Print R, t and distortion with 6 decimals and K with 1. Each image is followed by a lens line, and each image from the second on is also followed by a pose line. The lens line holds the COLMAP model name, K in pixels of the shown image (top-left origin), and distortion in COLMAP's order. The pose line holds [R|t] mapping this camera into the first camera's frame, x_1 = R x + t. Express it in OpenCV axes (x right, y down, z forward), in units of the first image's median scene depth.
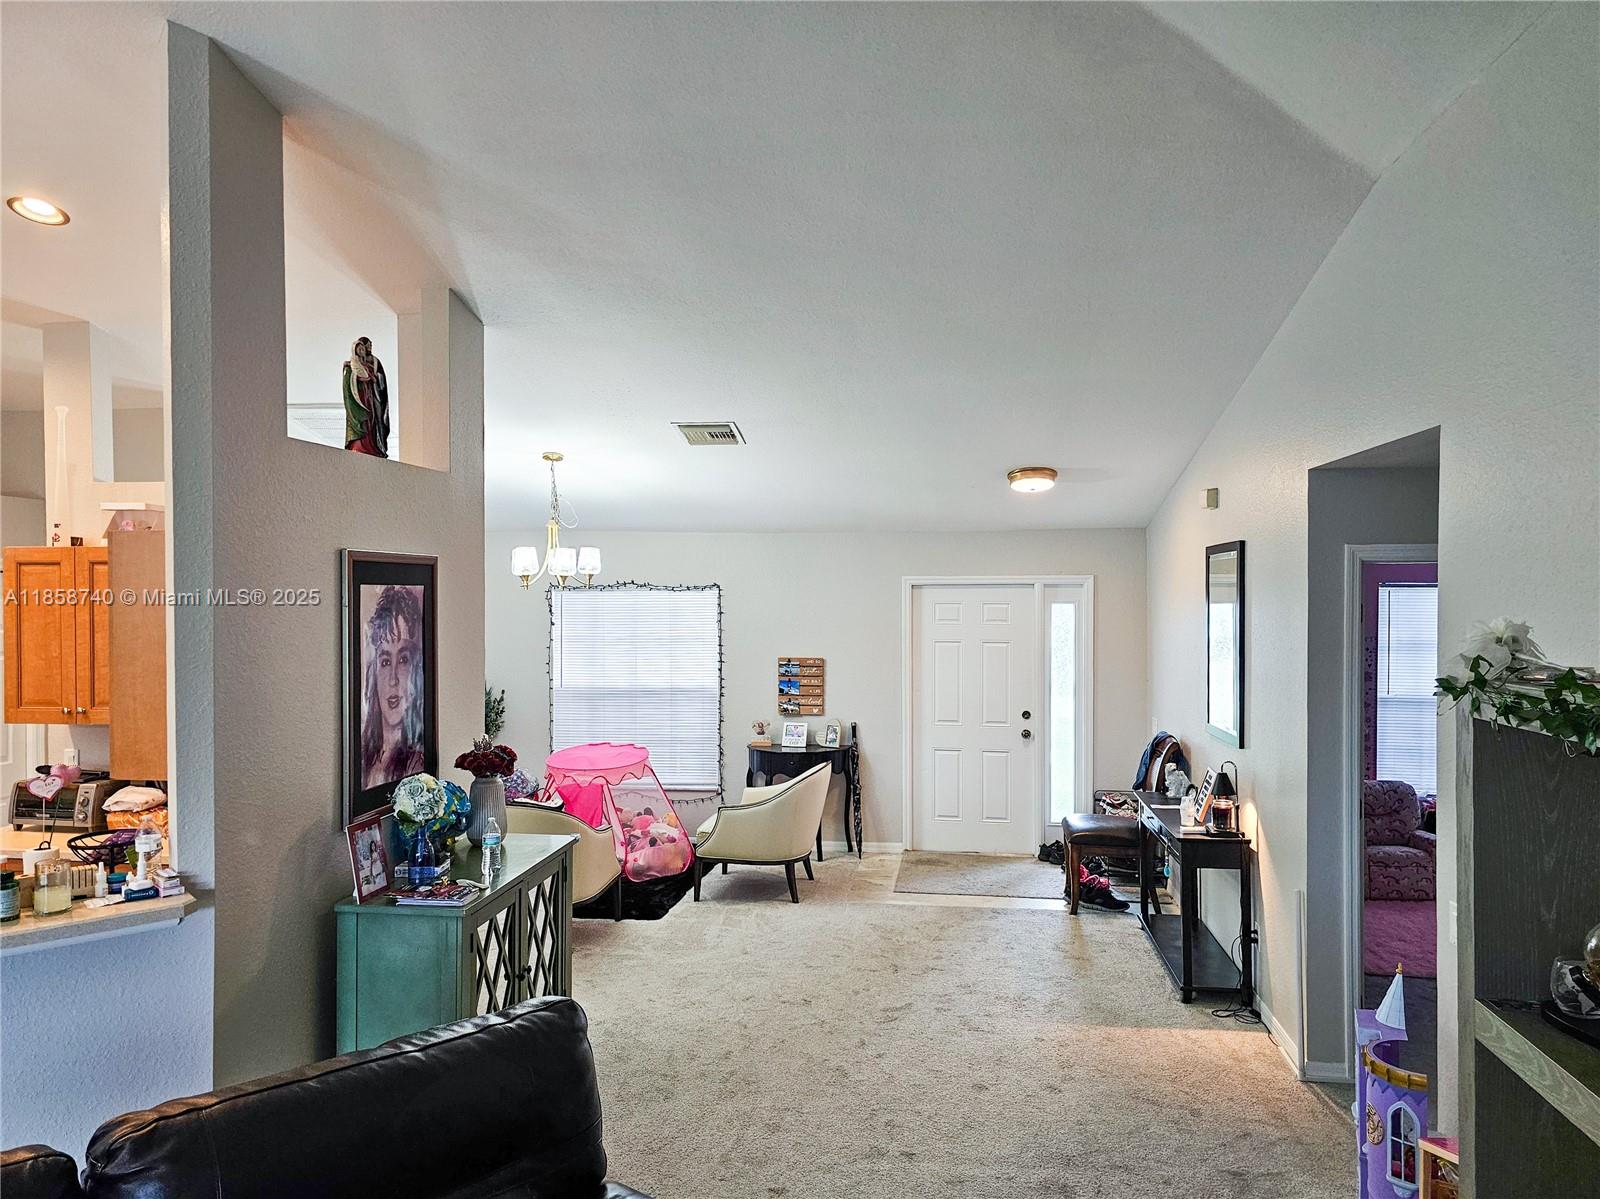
lens RADIAL K [[1124.7, 0, 782.9], [0, 1124.7, 591.8], [0, 0, 1]] dist [0.081074, -0.035937]
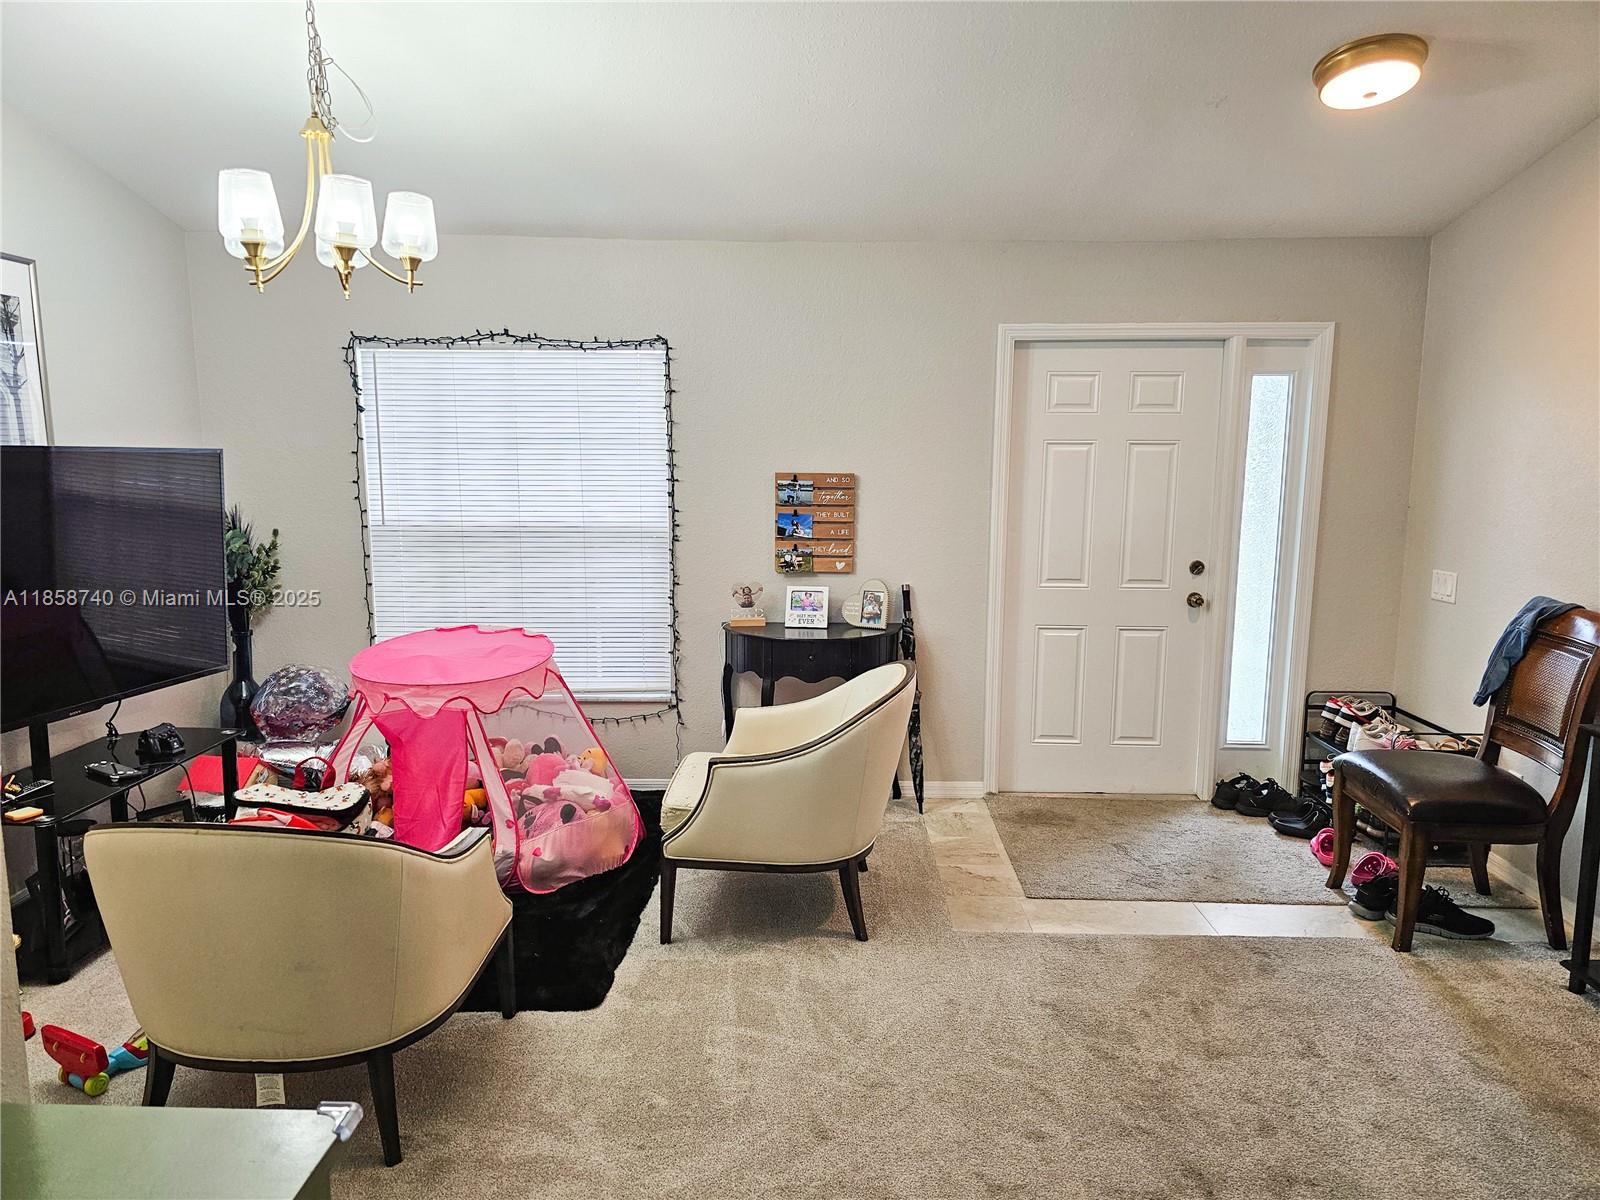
lens RADIAL K [[1124.7, 0, 787.5], [0, 1124.7, 631.2], [0, 0, 1]] dist [0.081074, -0.035937]
pose [[0.993251, -0.013486, 0.115200, -0.065991], [-0.005715, 0.986320, 0.164744, 0.044659], [-0.115846, -0.164291, 0.979586, 0.437582]]
